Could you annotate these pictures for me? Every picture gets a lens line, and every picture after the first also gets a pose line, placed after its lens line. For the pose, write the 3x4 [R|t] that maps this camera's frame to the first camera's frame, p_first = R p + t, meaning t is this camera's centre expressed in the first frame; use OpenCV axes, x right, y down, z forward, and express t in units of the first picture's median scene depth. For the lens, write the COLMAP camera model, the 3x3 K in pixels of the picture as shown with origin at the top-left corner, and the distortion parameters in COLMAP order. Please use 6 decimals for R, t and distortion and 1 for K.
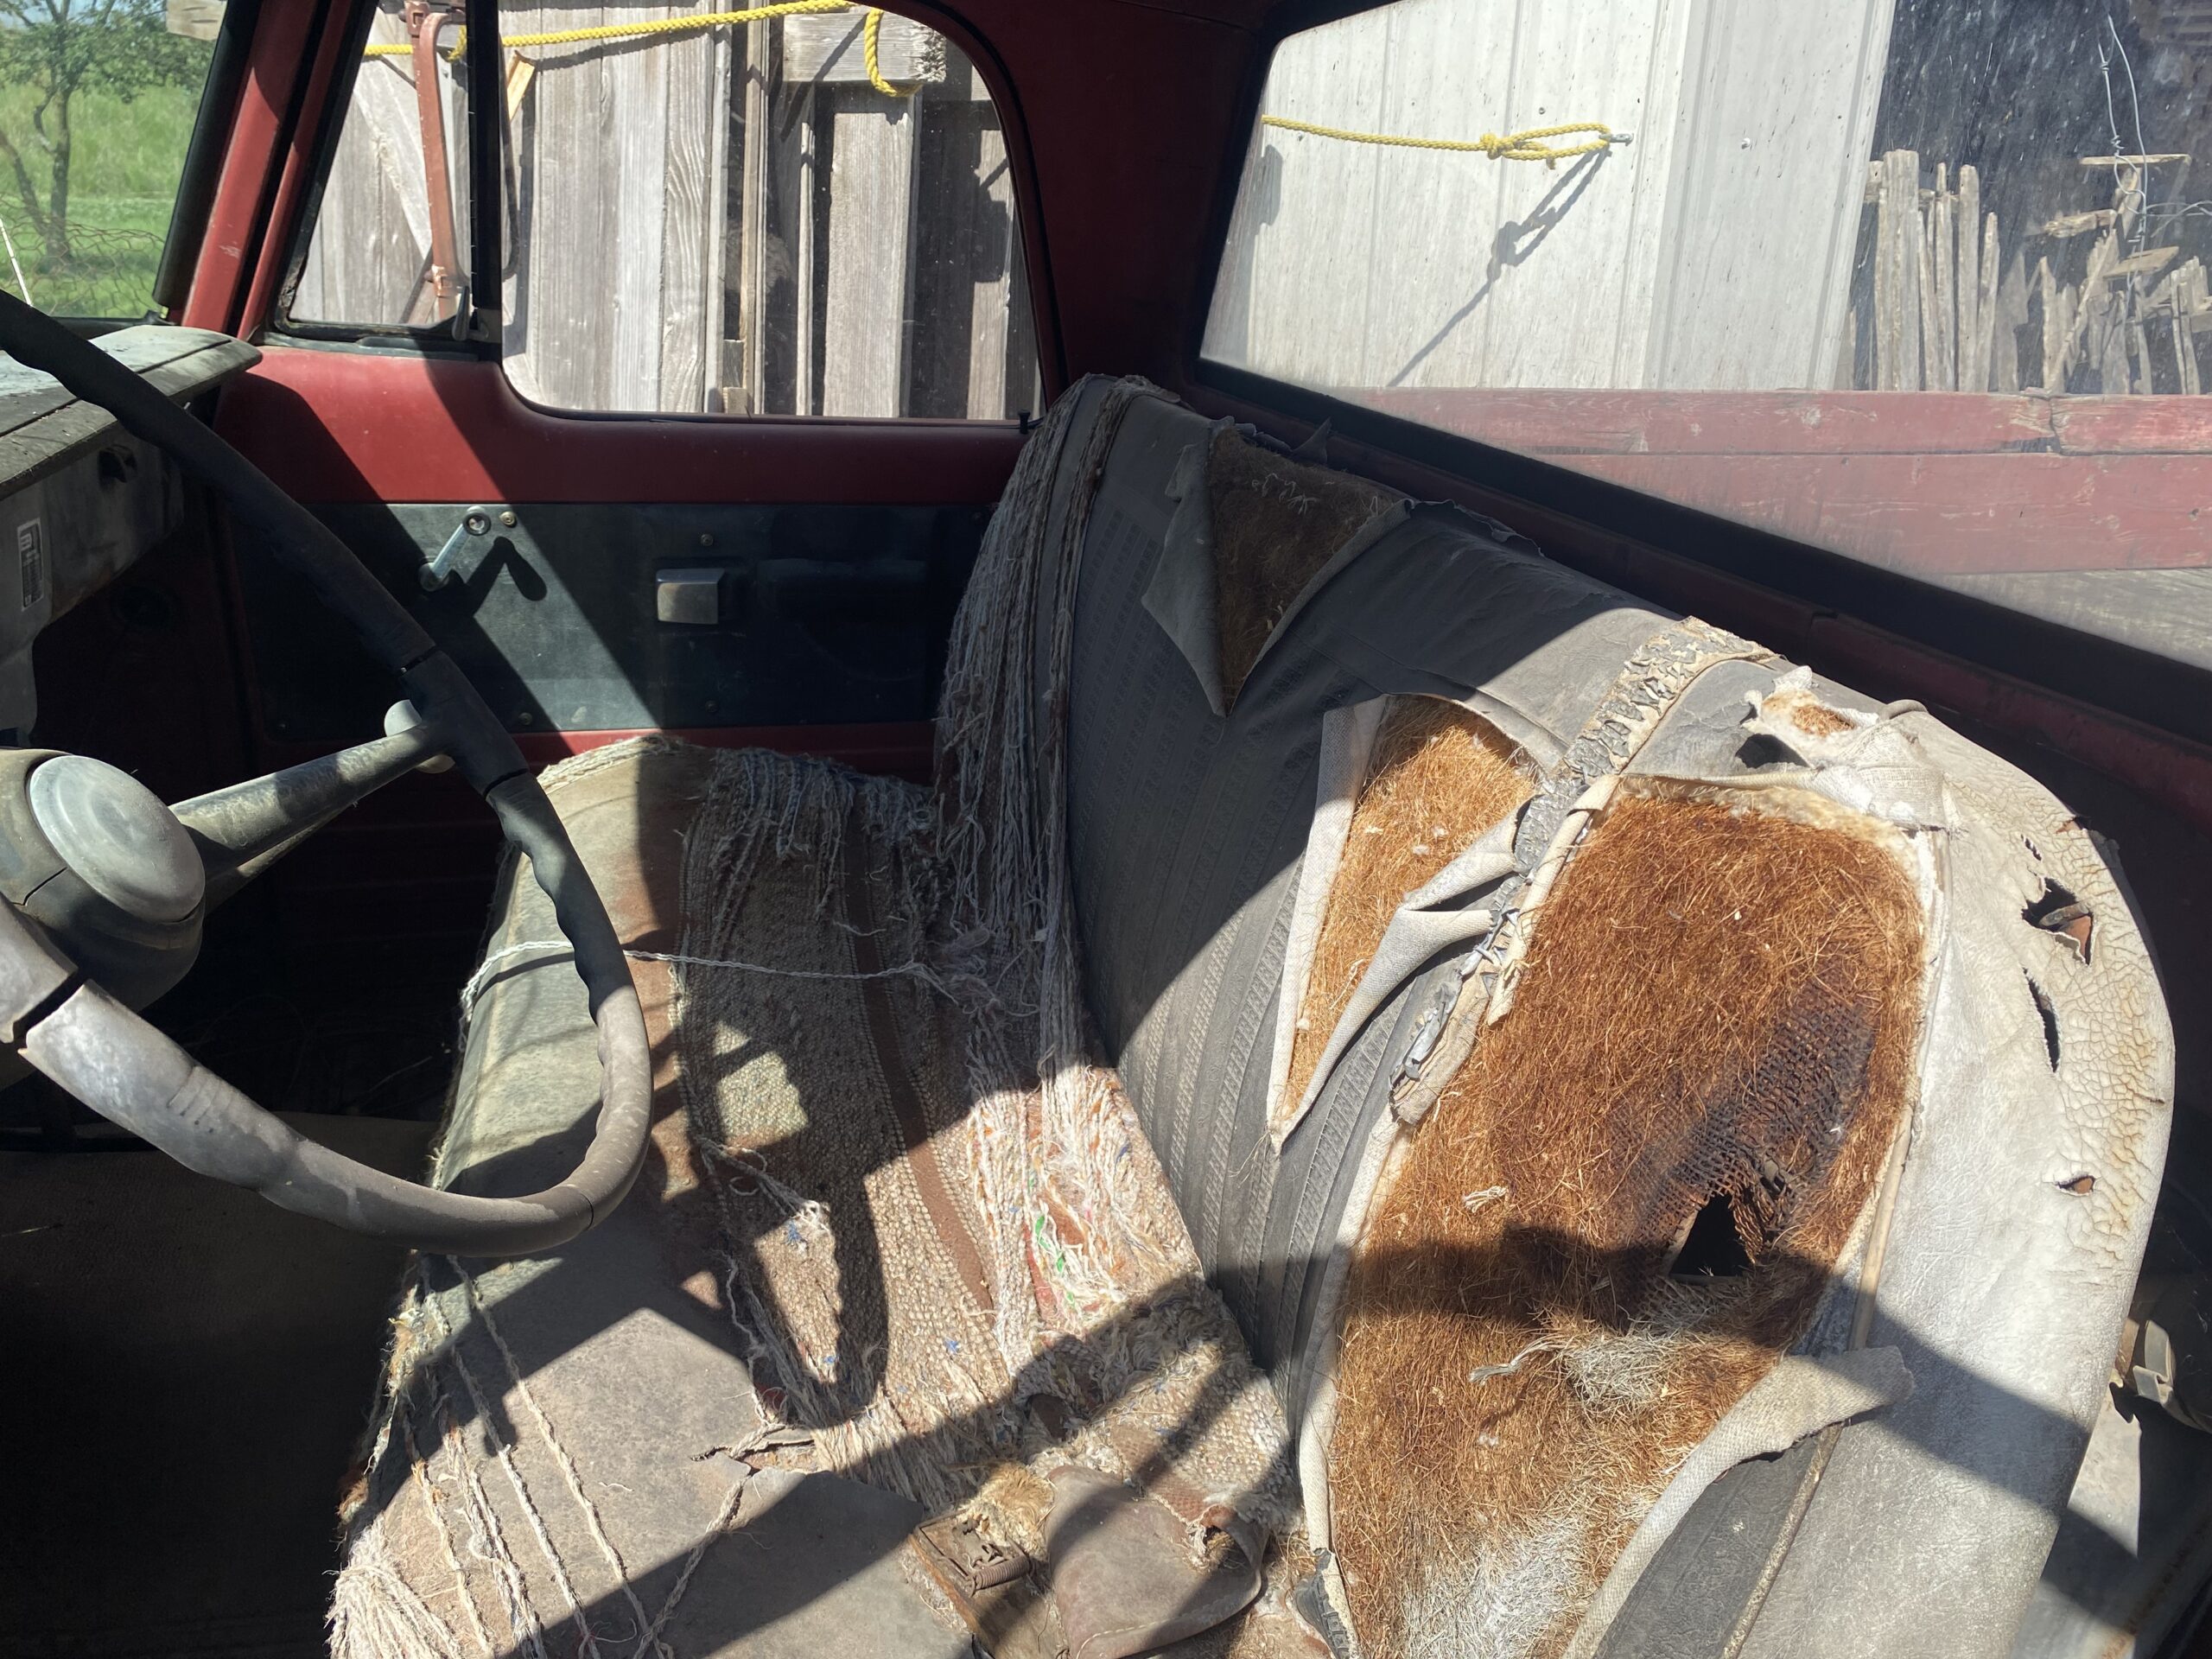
lens RADIAL K [[1687.0, 0, 1066.5], [0, 1687.0, 795.3], [0, 0, 1]] dist [0.108000, -0.109950]
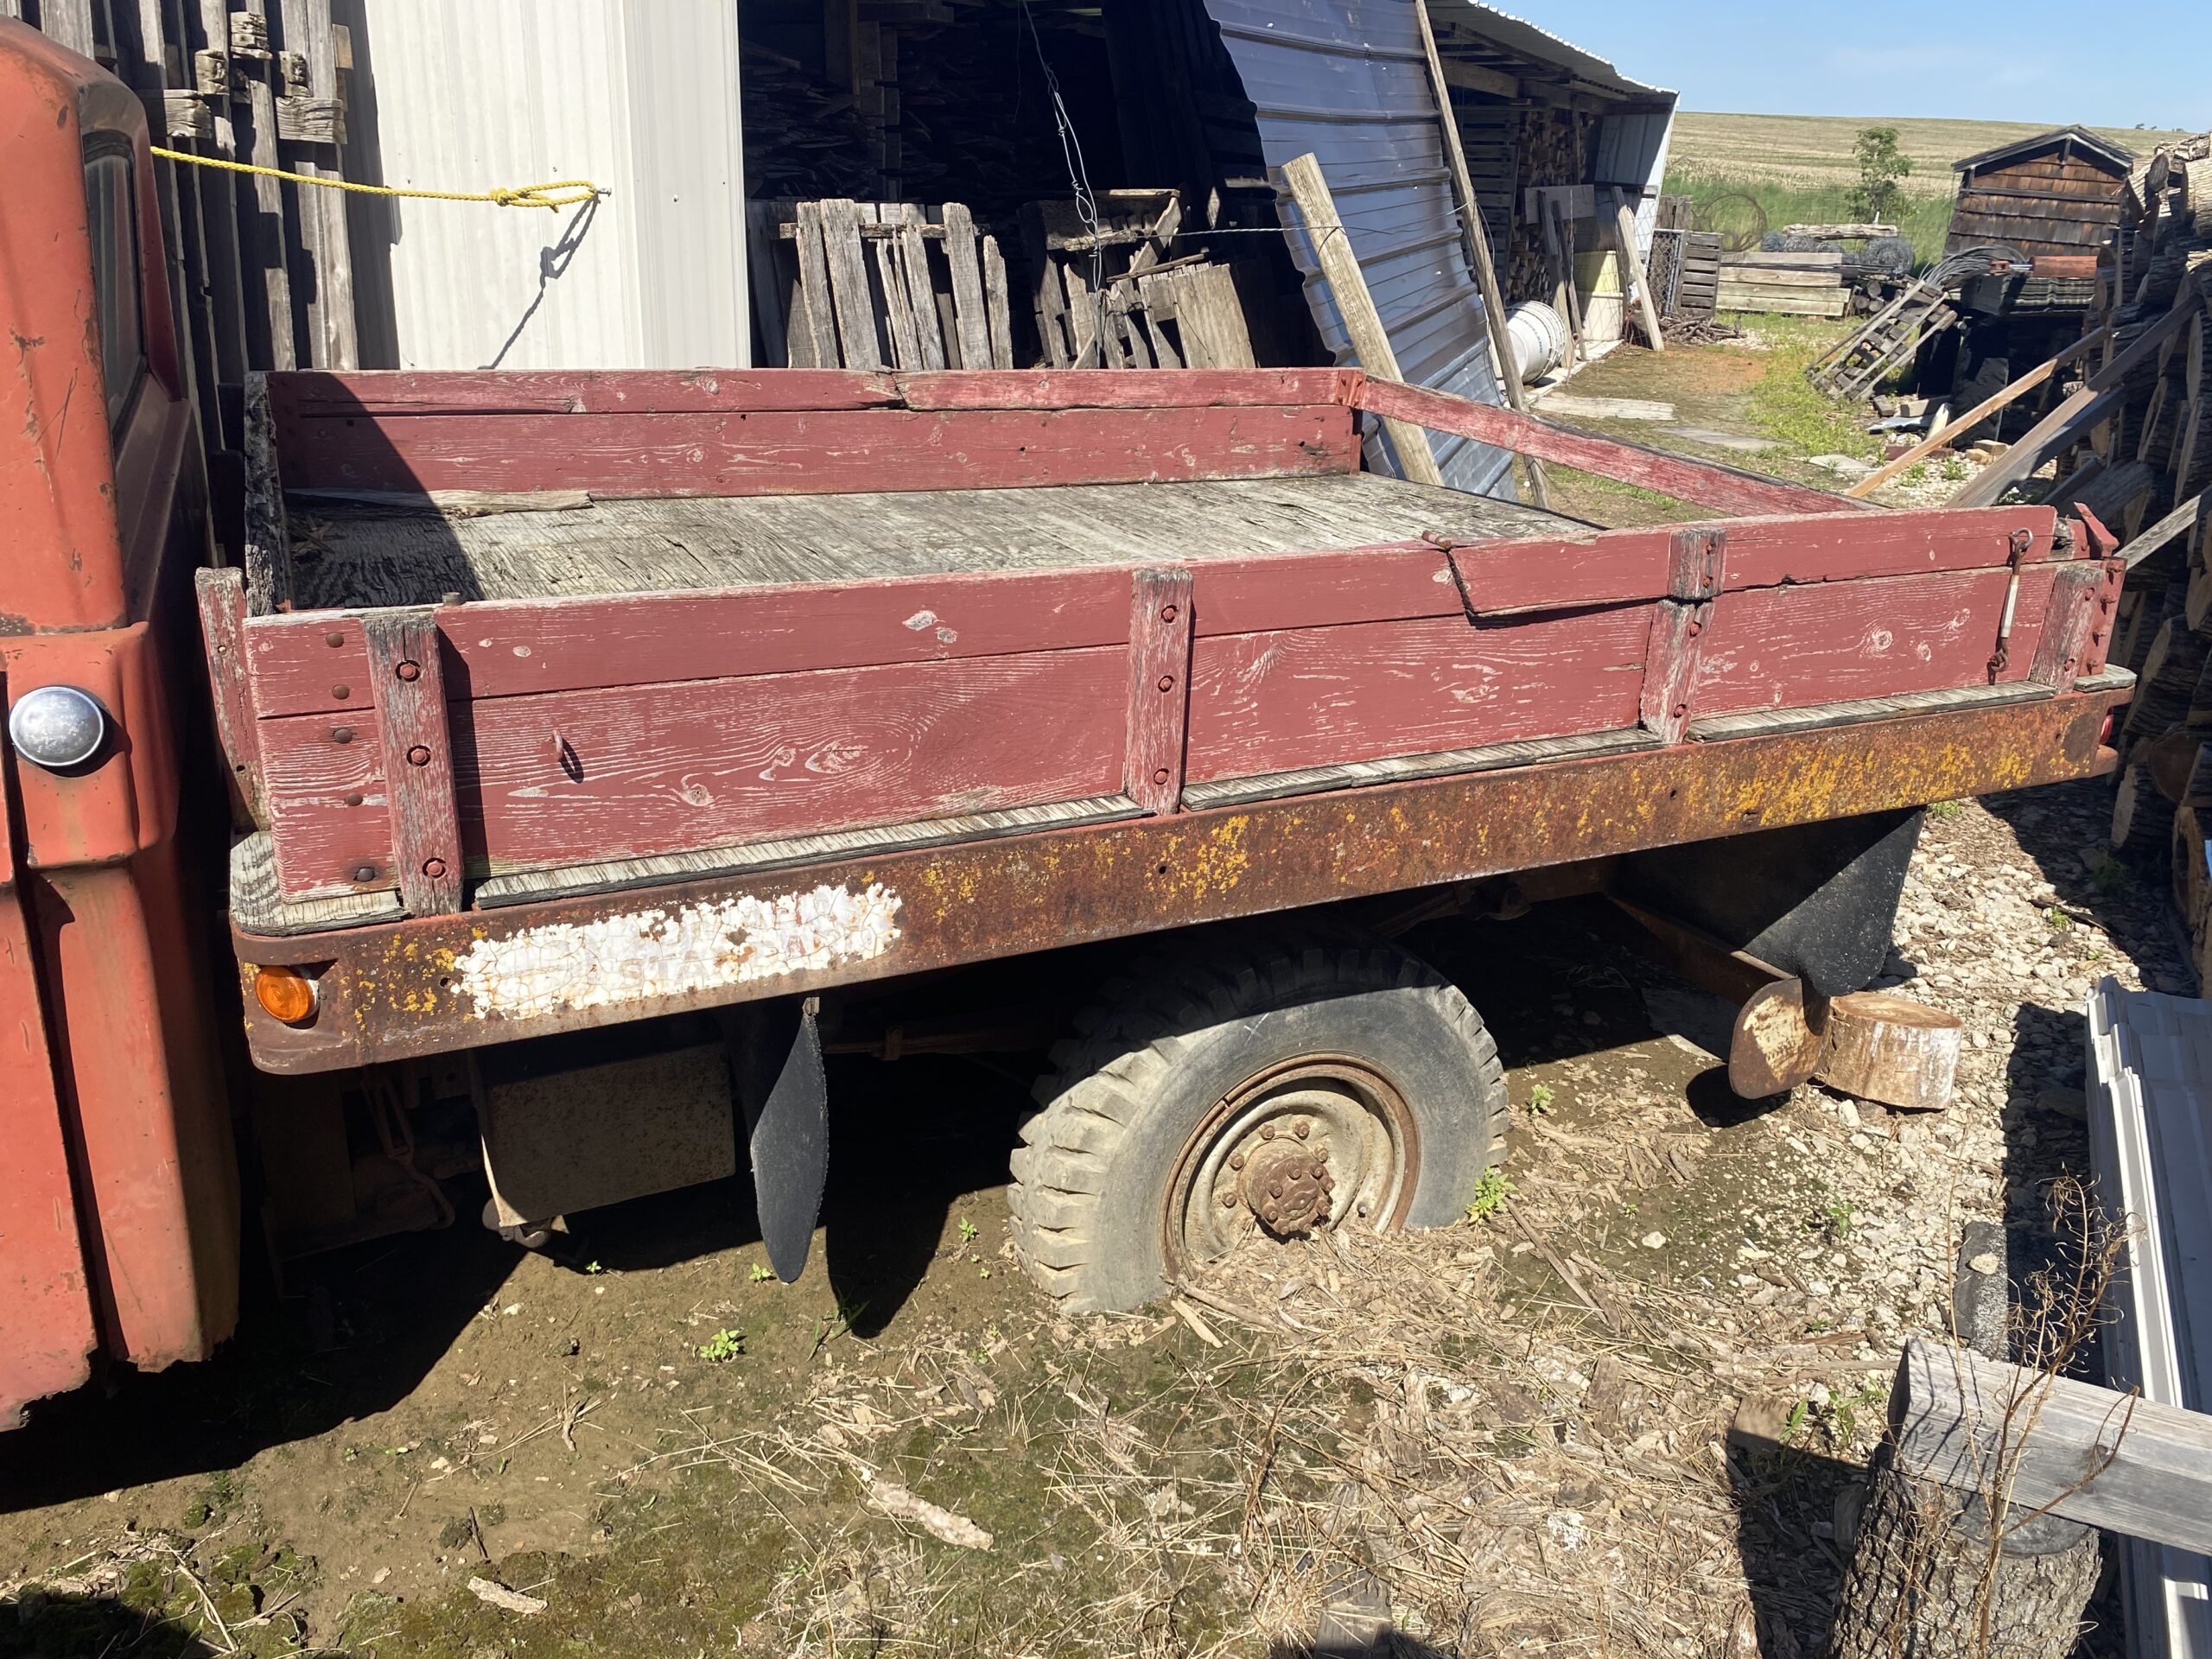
lens RADIAL K [[1670.1, 0, 1106.0], [0, 1670.1, 829.5], [0, 0, 1]] dist [0.010469, -0.002636]
pose [[0.976713, -0.068960, 0.203165, 0.906698], [0.059744, 0.996902, 0.051157, 0.220745], [-0.206064, -0.037828, 0.977807, -1.024632]]
